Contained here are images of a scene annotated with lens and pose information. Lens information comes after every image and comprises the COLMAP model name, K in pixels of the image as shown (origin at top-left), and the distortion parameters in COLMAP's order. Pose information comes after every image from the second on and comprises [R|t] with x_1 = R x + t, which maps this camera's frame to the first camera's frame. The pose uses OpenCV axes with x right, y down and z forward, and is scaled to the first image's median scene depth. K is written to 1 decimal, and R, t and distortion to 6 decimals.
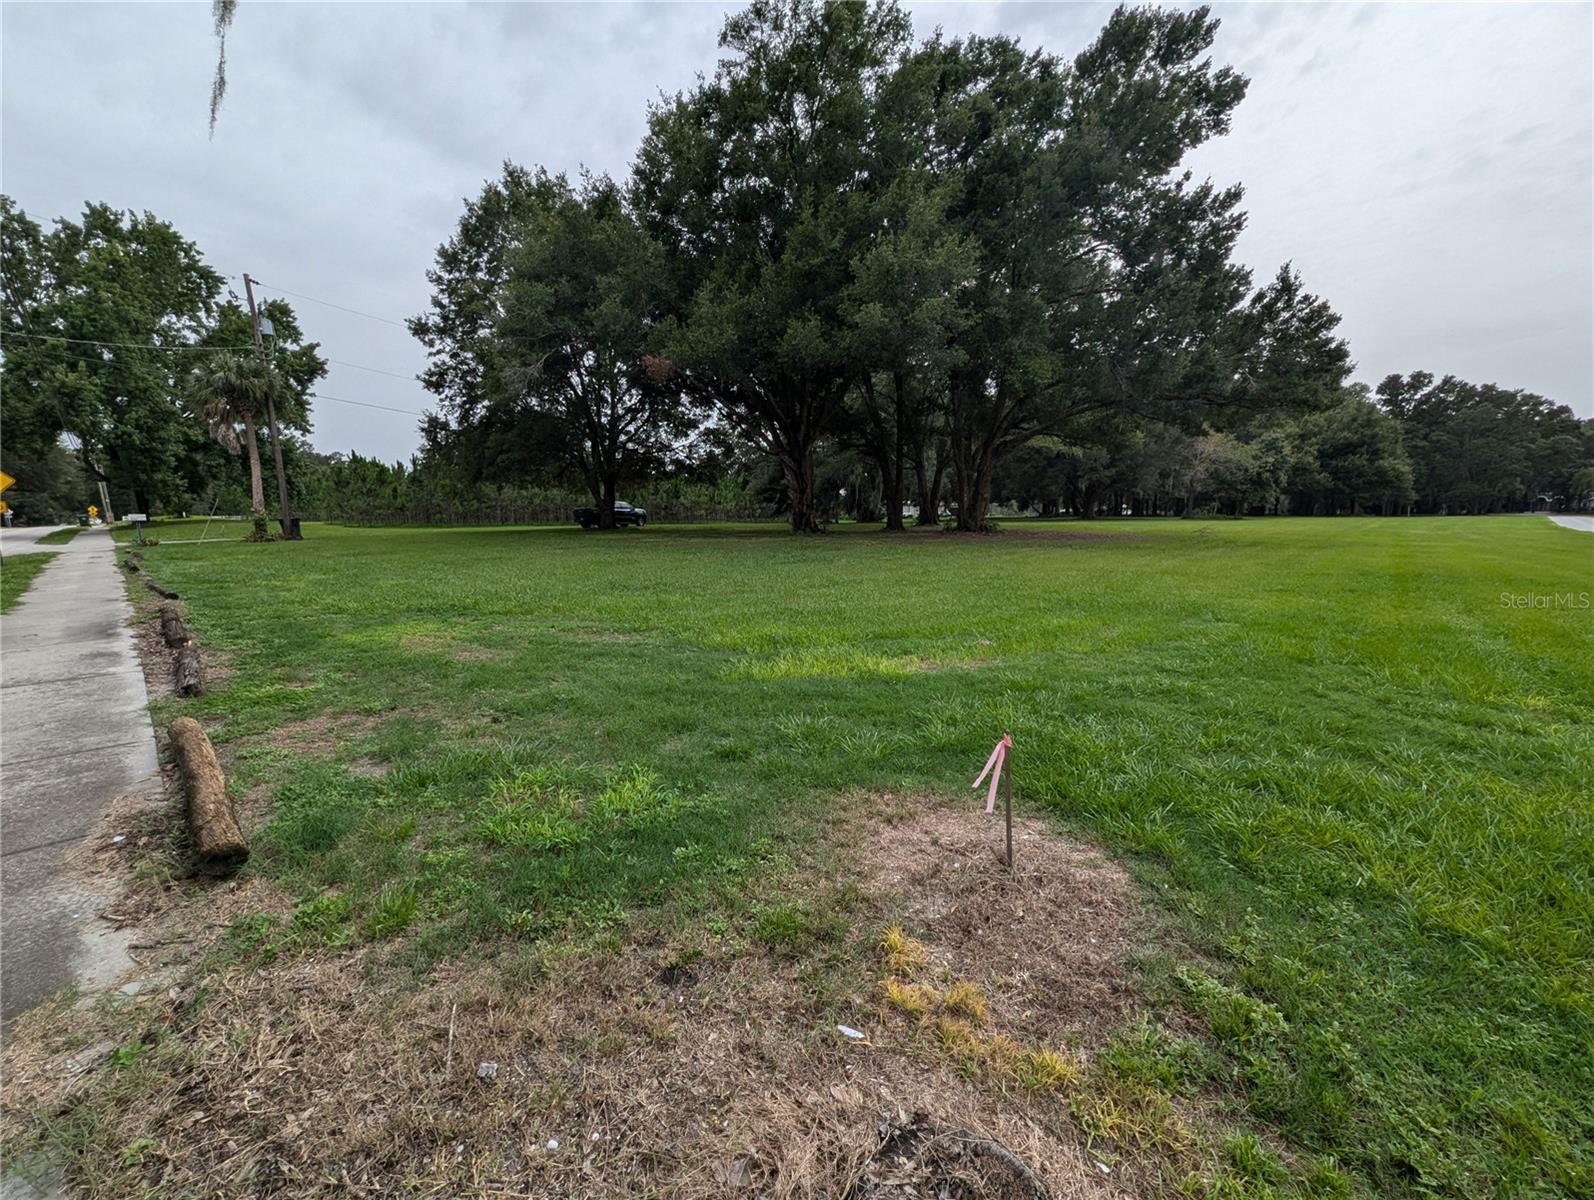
lens RADIAL K [[645.4, 0, 797.0], [0, 645.4, 600.0], [0, 0, 1]] dist [-0.000952, -0.000288]
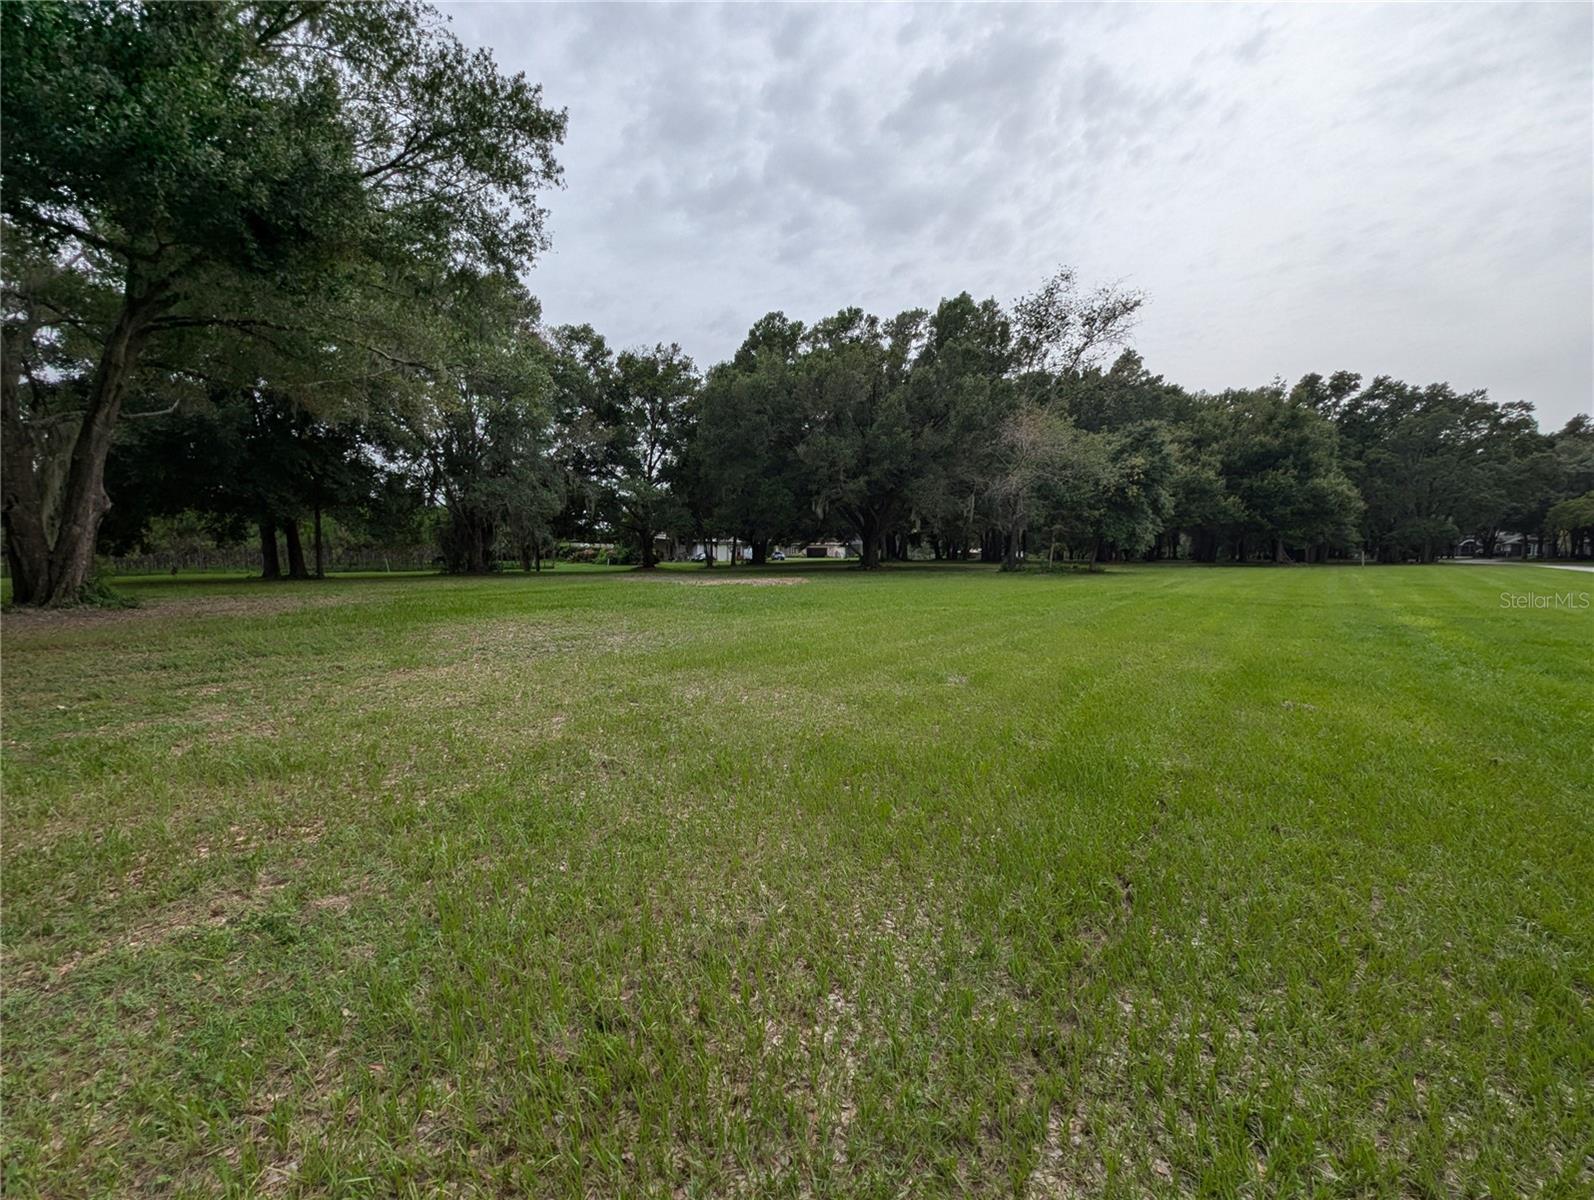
lens RADIAL K [[645.4, 0, 797.0], [0, 645.4, 600.0], [0, 0, 1]] dist [-0.000952, -0.000288]
pose [[0.995499, -0.000119, 0.094775, 0.336775], [0.005739, 0.998240, -0.059030, -0.062841], [-0.094602, 0.059308, 0.993747, 0.423271]]
